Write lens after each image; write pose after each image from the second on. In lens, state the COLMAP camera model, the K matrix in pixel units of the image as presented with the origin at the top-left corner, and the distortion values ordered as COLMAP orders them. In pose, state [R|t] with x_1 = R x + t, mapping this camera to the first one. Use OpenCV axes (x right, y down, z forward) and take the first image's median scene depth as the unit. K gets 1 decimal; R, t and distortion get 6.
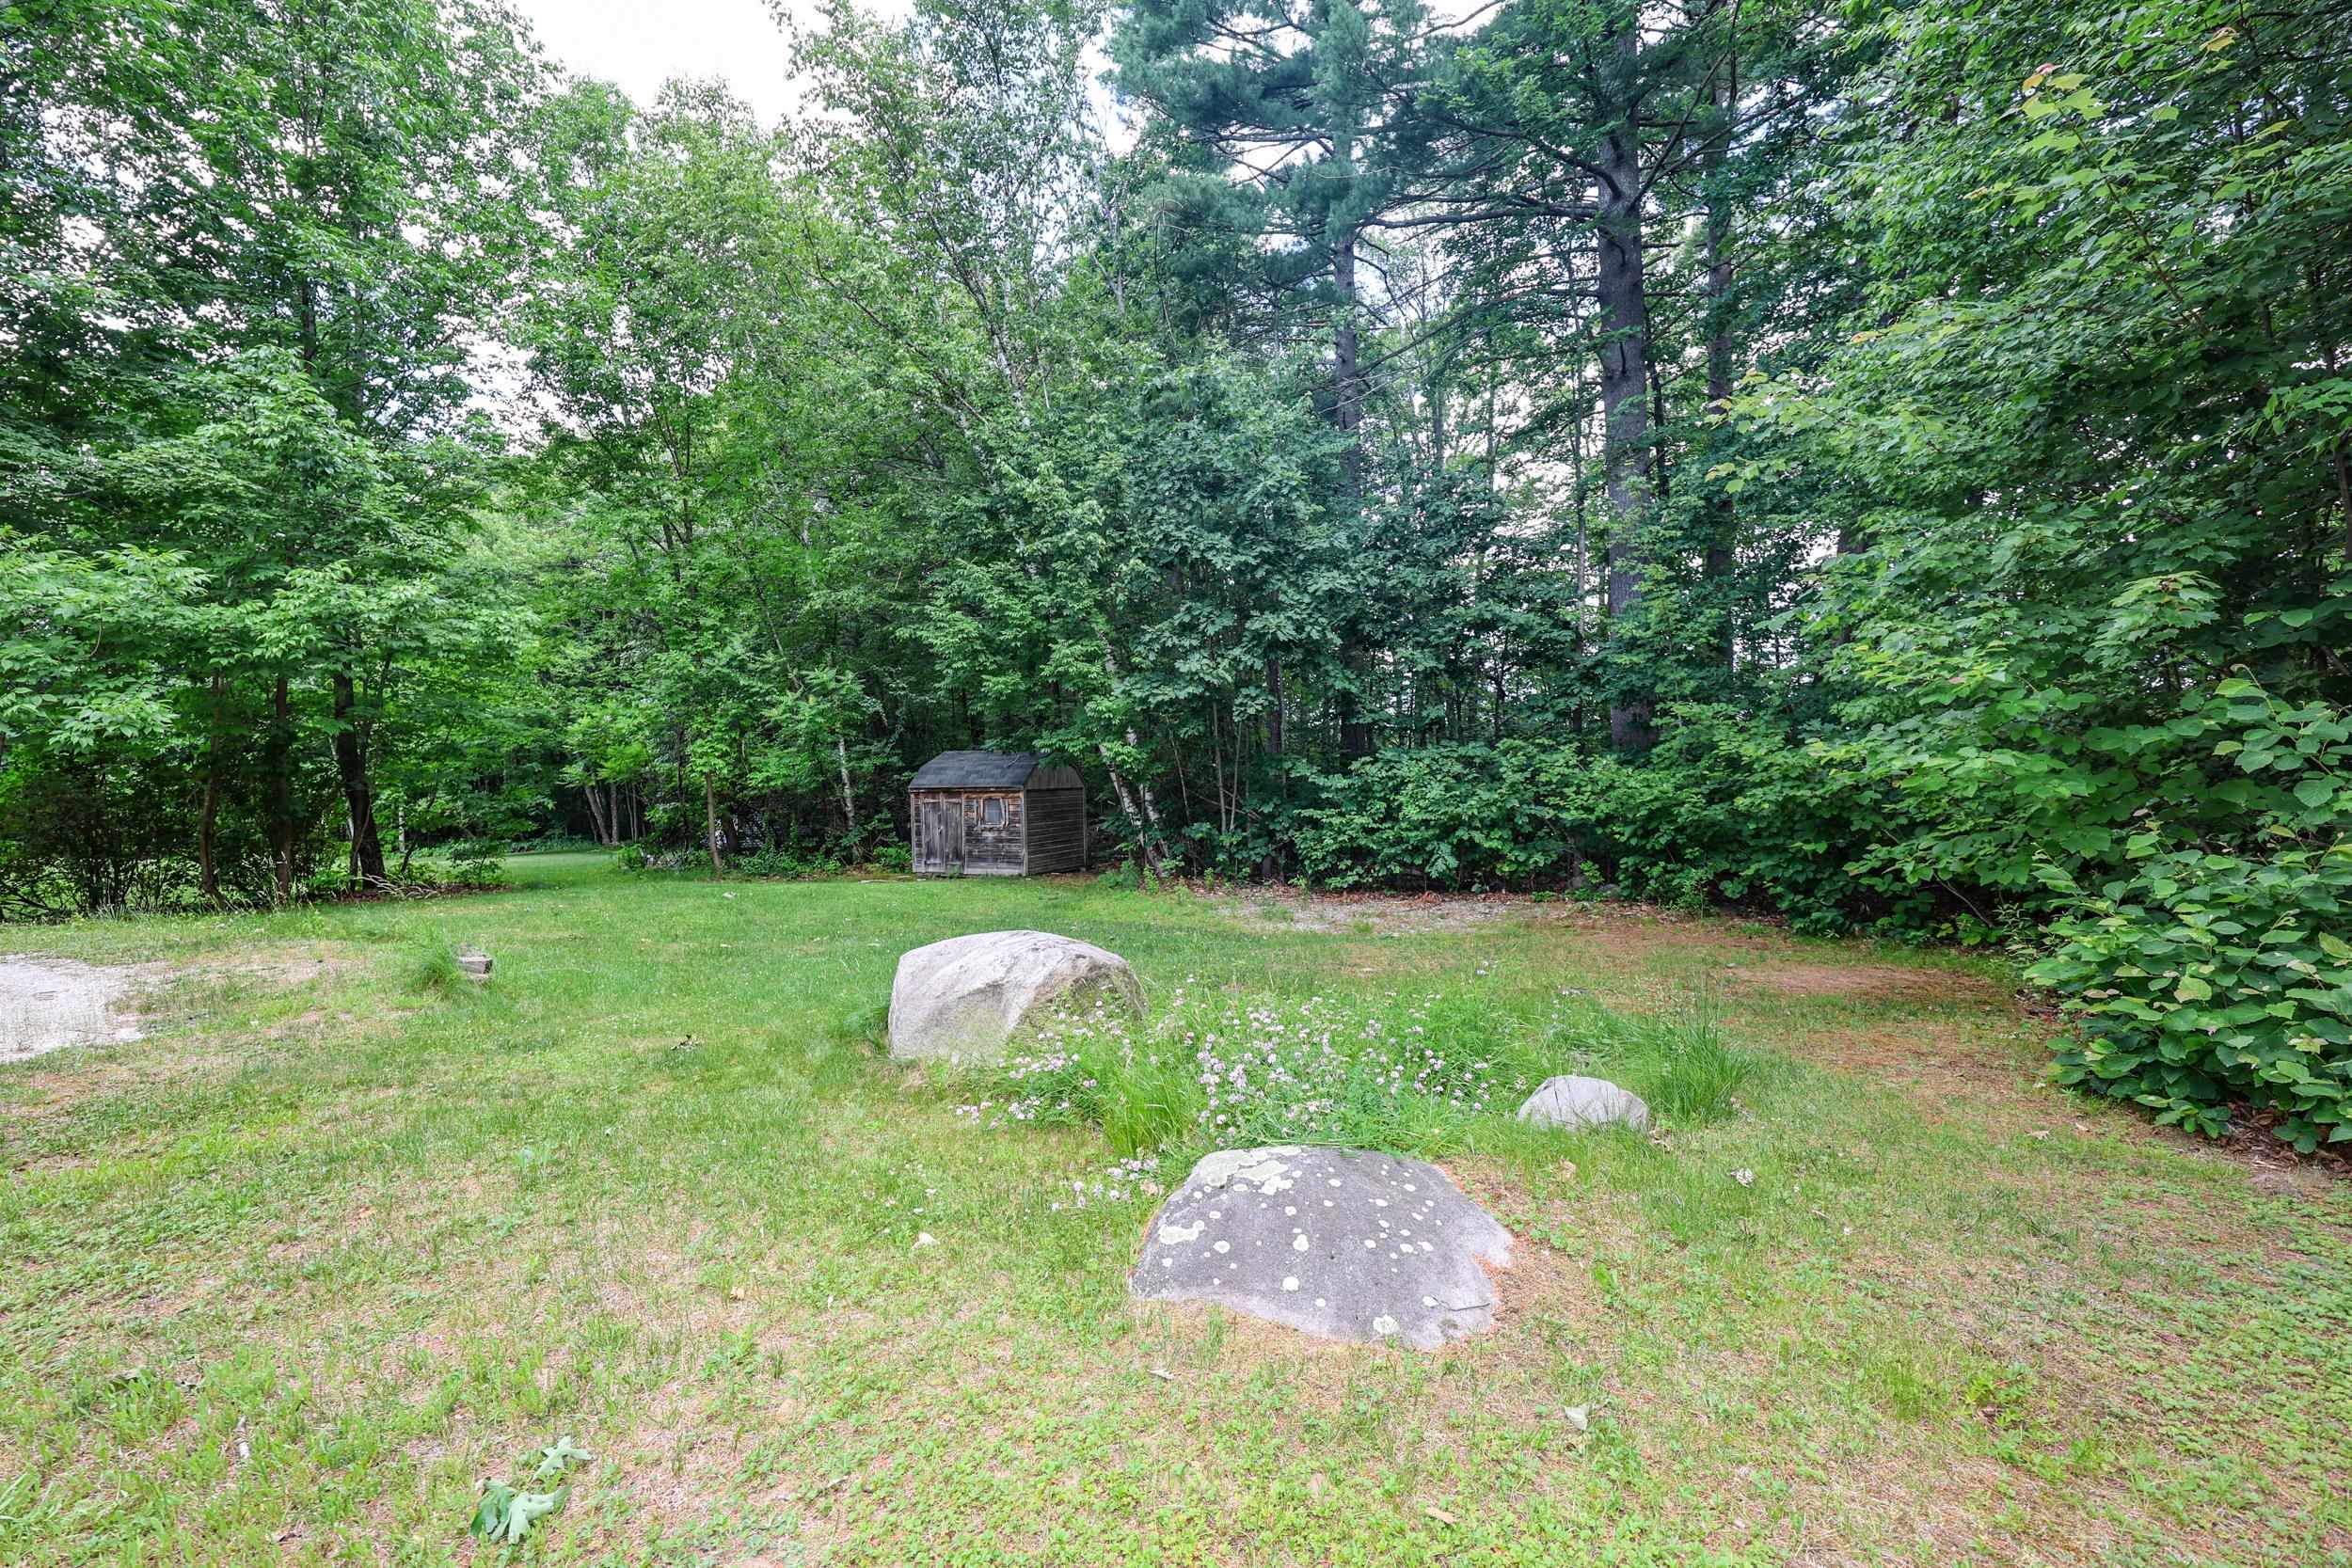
lens RADIAL K [[996.5, 0, 1176.0], [0, 996.5, 784.0], [0, 0, 1]] dist [0.002582, 0.000271]
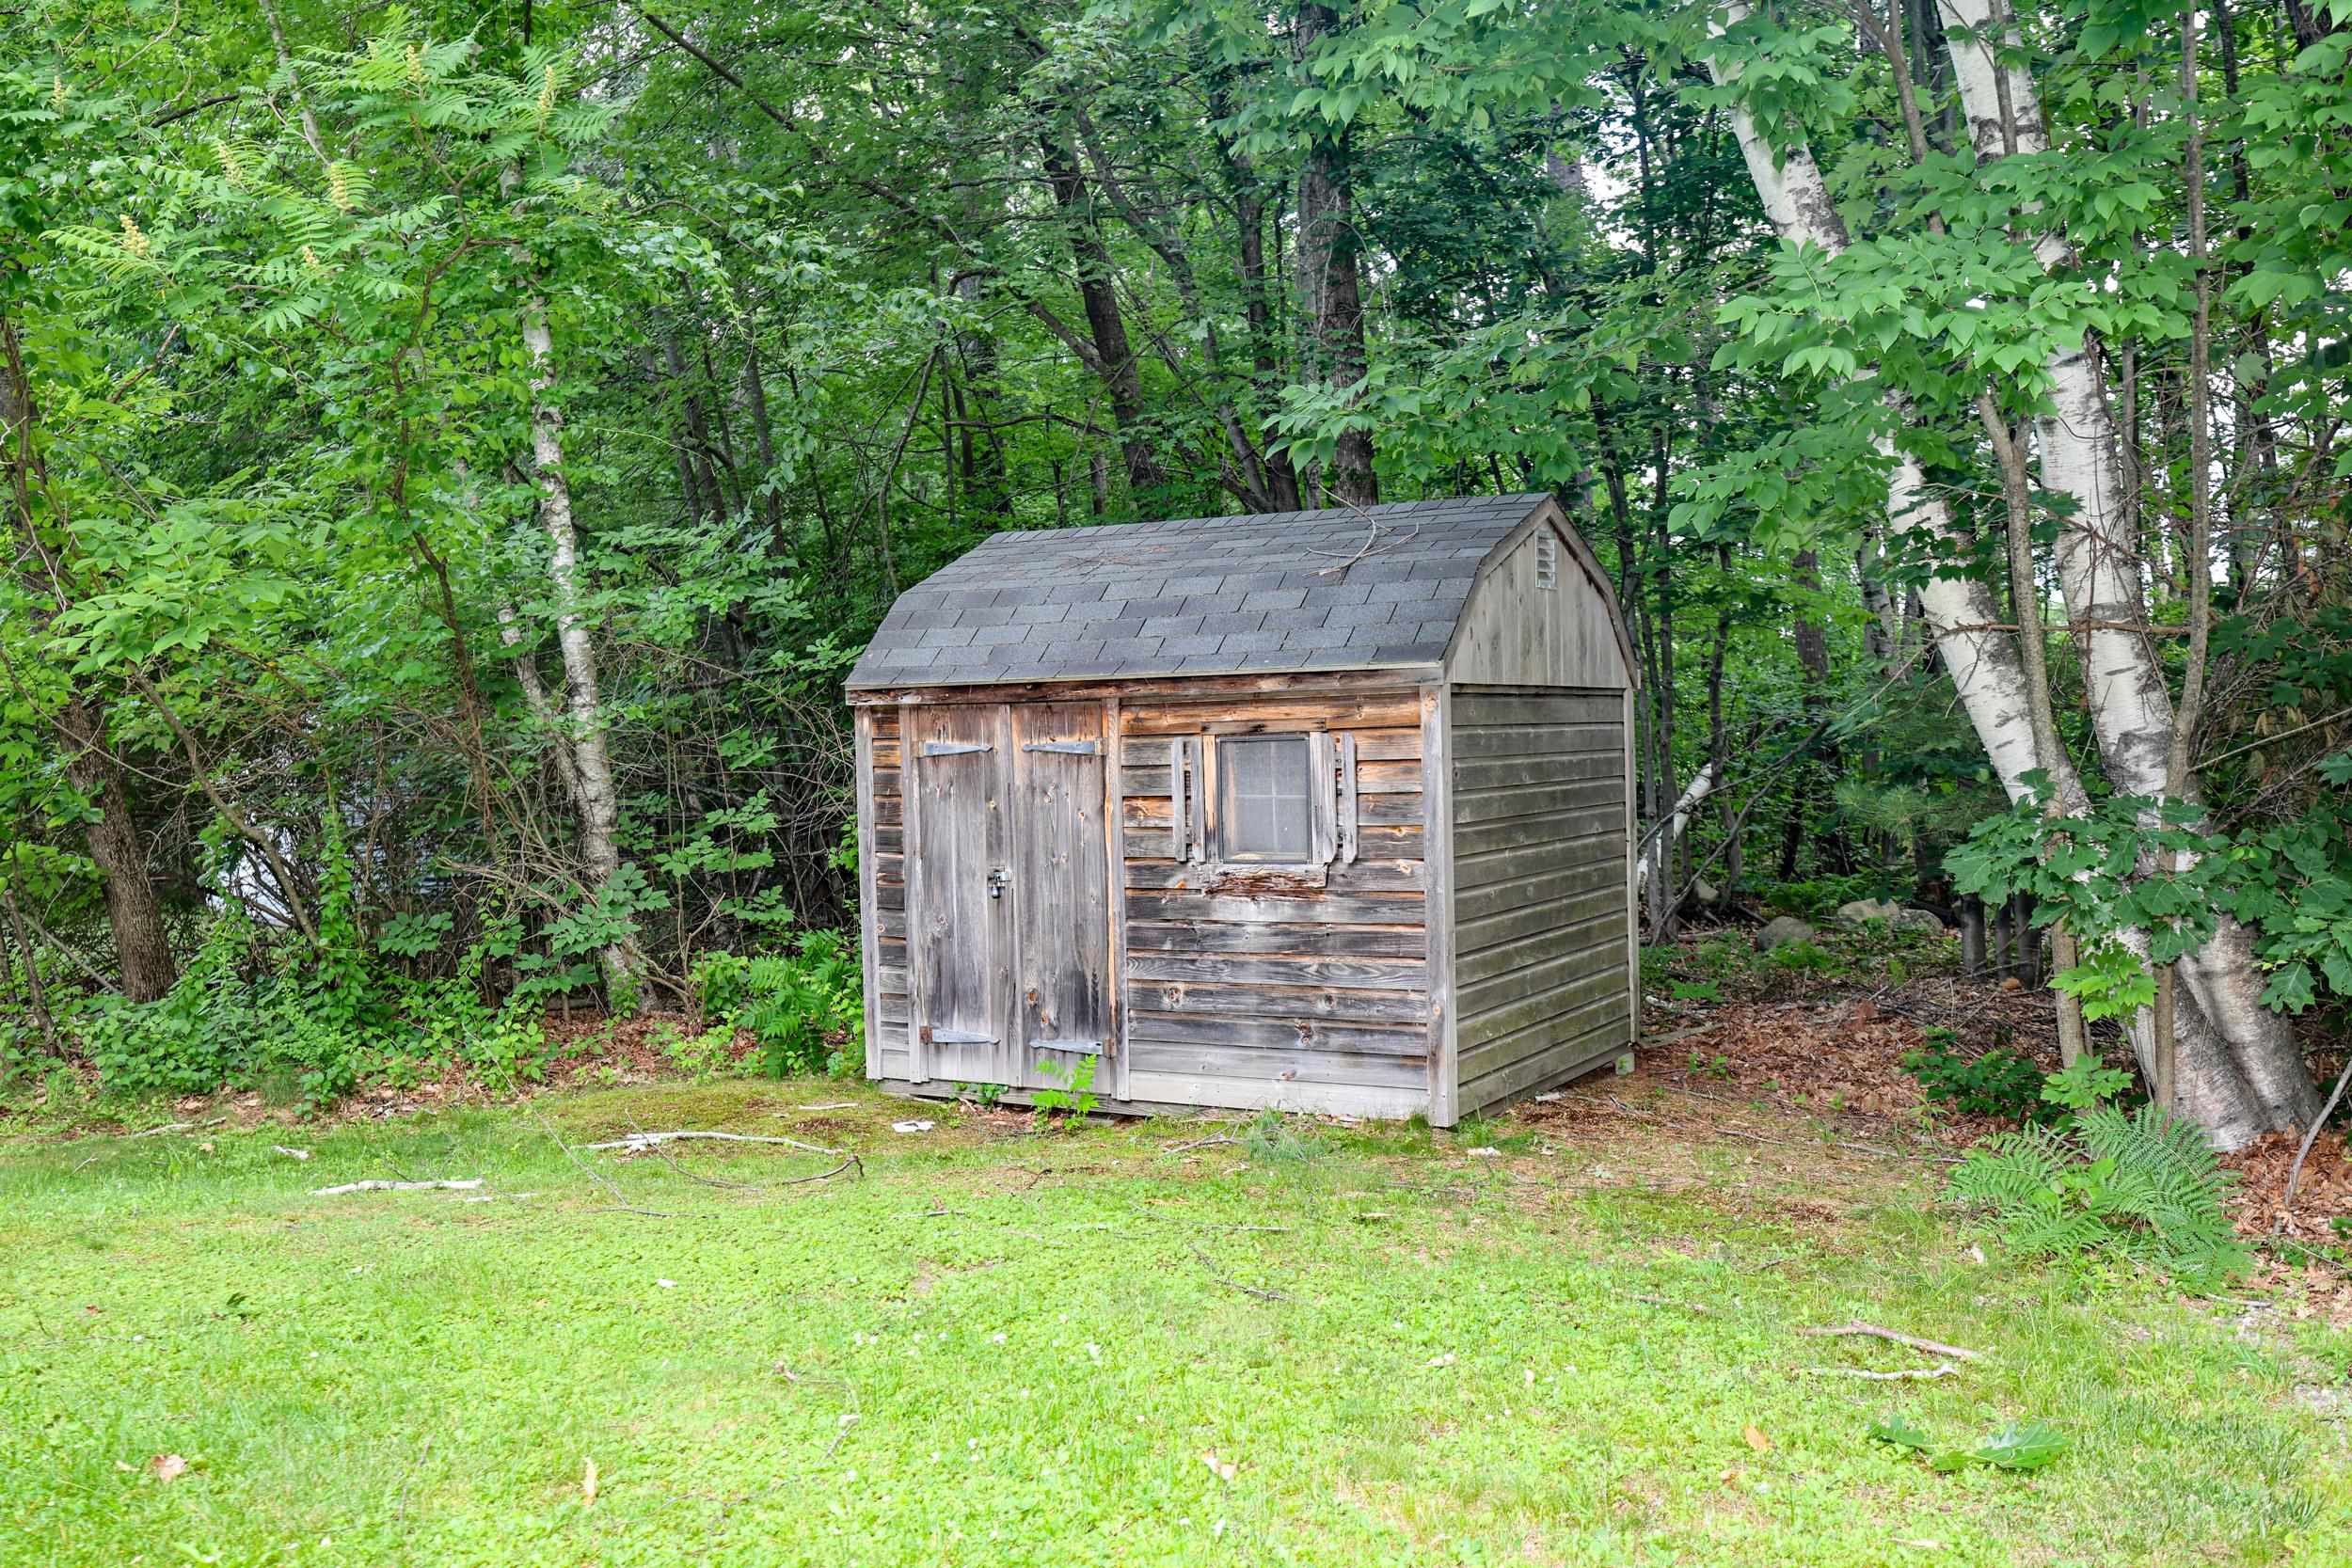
lens RADIAL K [[2086.2, 0, 1176.0], [0, 2086.2, 784.0], [0, 0, 1]] dist [-0.002039, -0.001001]
pose [[0.996976, -0.000746, -0.077712, -0.163726], [0.001754, 0.999915, 0.012899, 0.019140], [0.077695, -0.012996, 0.996892, 0.560069]]
